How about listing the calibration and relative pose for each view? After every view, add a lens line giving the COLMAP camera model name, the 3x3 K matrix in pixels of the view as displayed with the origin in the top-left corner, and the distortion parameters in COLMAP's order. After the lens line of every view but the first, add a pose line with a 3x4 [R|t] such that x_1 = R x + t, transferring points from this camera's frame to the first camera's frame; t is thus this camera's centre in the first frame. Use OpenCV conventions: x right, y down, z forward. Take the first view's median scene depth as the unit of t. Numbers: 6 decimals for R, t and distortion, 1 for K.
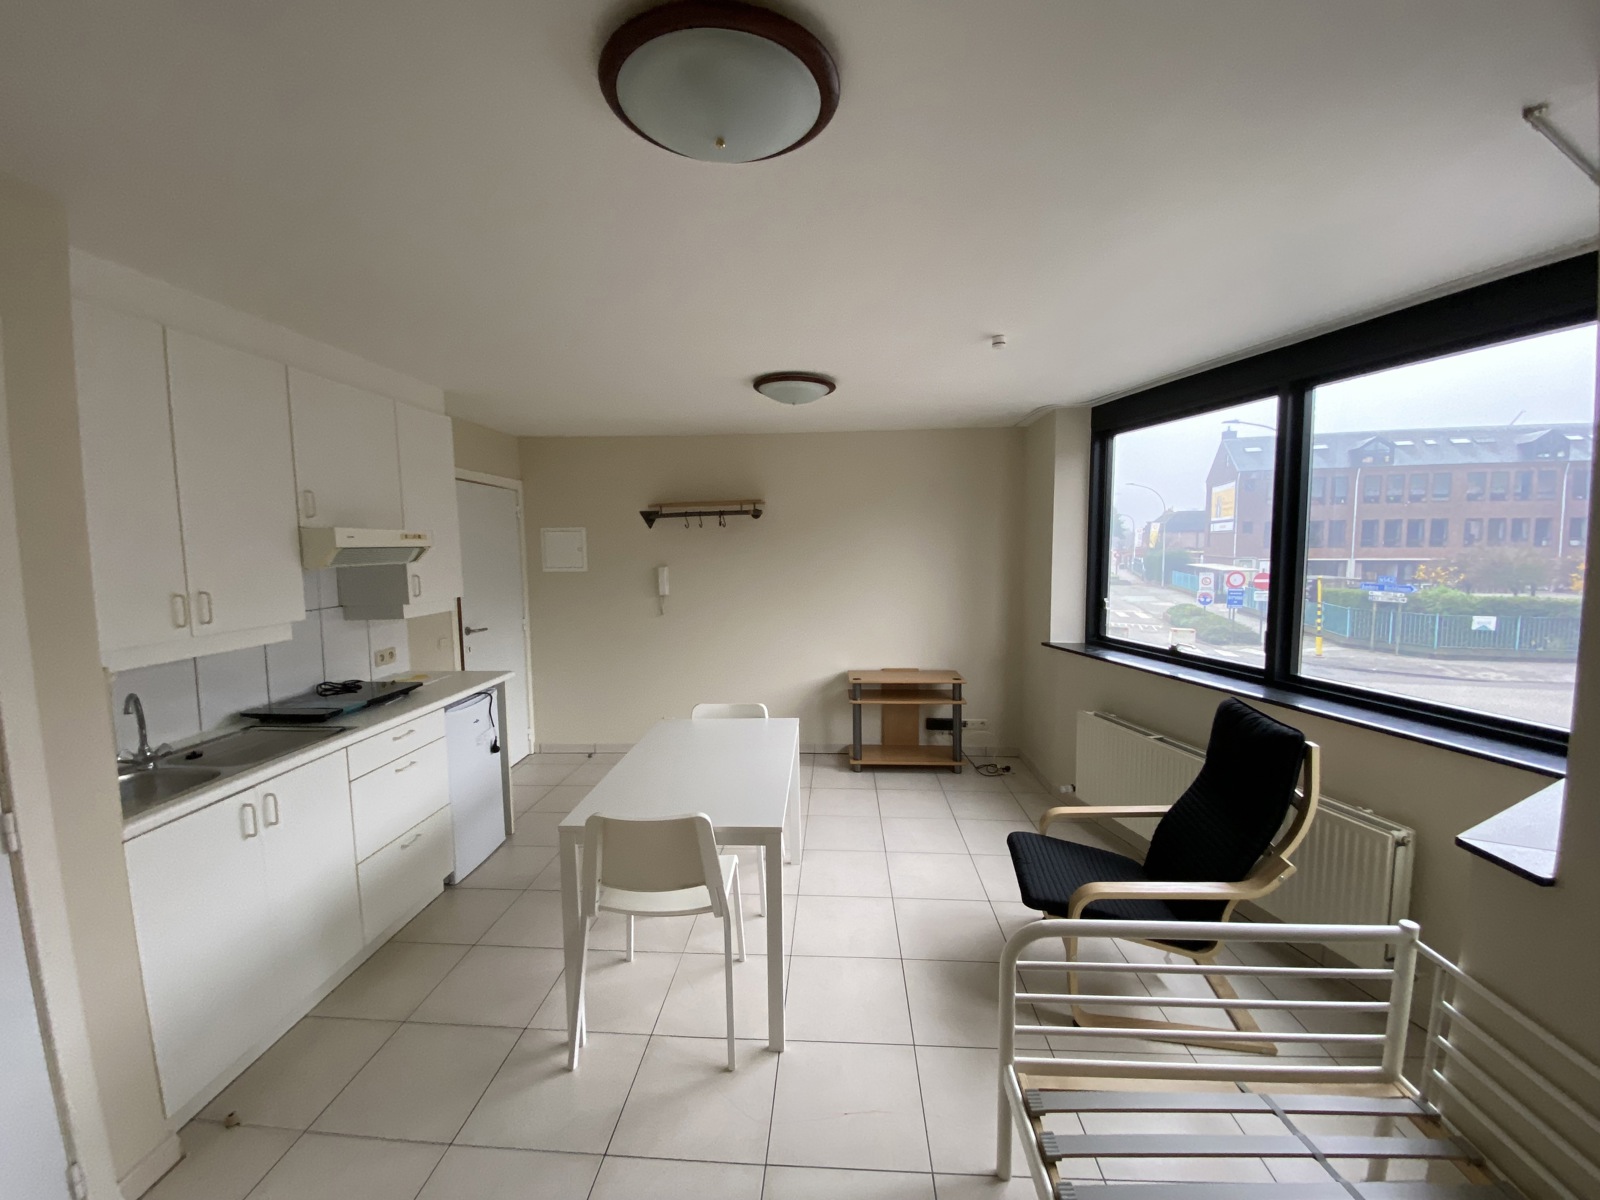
lens RADIAL K [[637.1, 0, 792.2], [0, 637.1, 600.9], [0, 0, 1]] dist [0.000682, -0.010295]
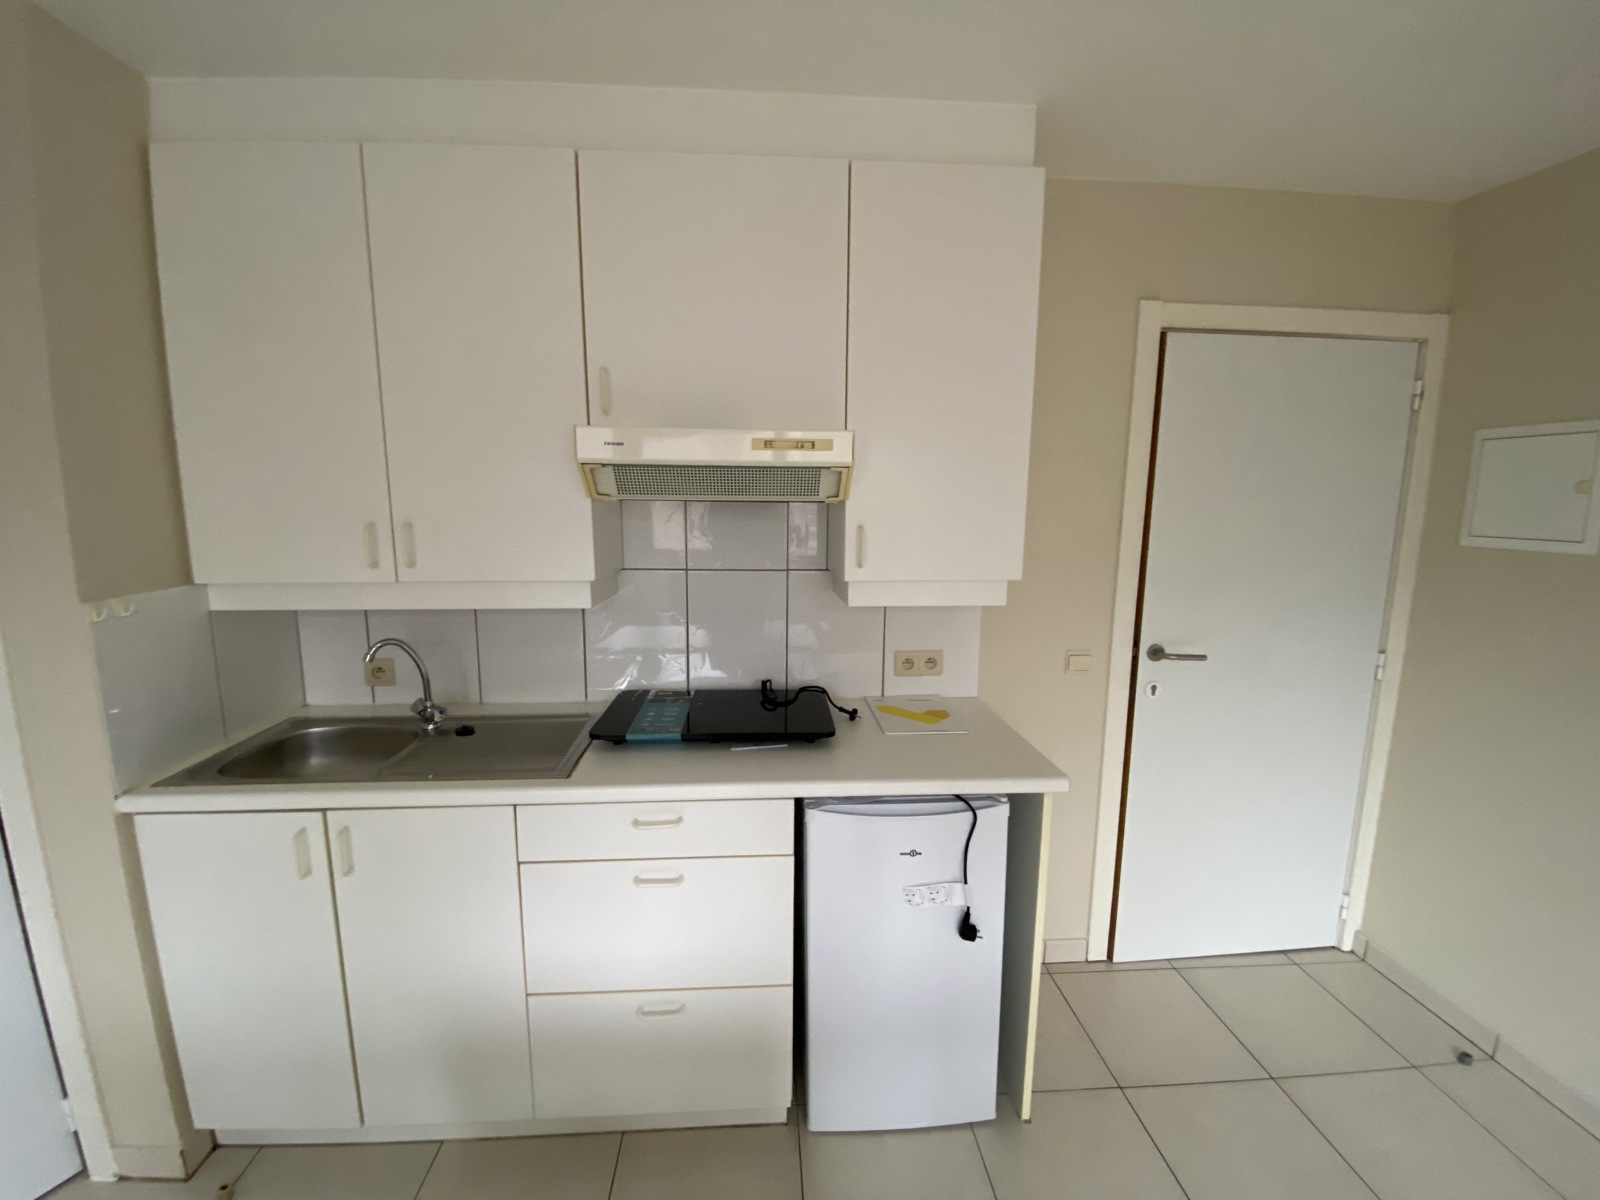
lens RADIAL K [[677.4, 0, 800.0], [0, 677.4, 600.0], [0, 0, 1]] dist [0.025578, -0.028840]
pose [[0.138733, 0.170894, -0.975473, -0.062296], [-0.101973, 0.982228, 0.157575, -0.059951], [0.985066, 0.077611, 0.153694, 0.843229]]
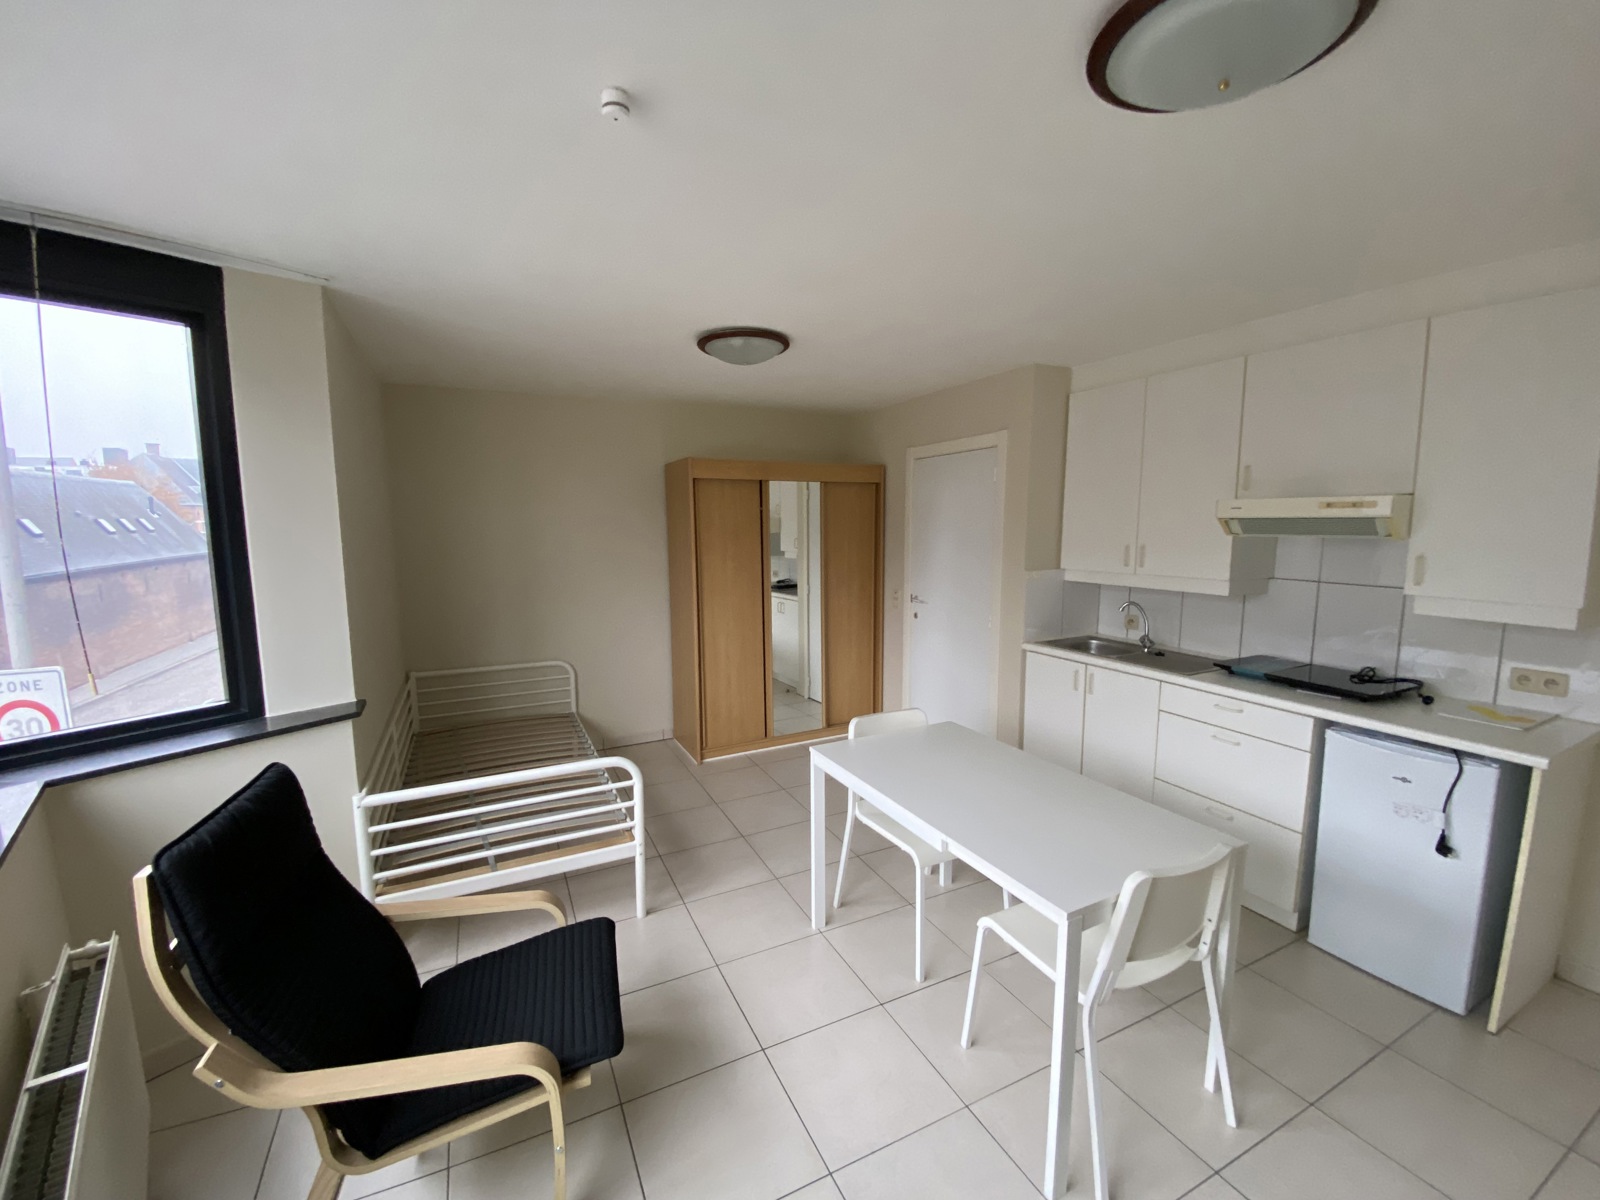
lens RADIAL K [[637.1, 0, 792.2], [0, 637.1, 600.9], [0, 0, 1]] dist [0.000682, -0.010295]
pose [[-0.865668, 0.076682, -0.494711, 0.379014], [-0.032211, 0.977620, 0.207899, -0.113801], [0.499581, 0.195907, -0.843824, 1.216475]]
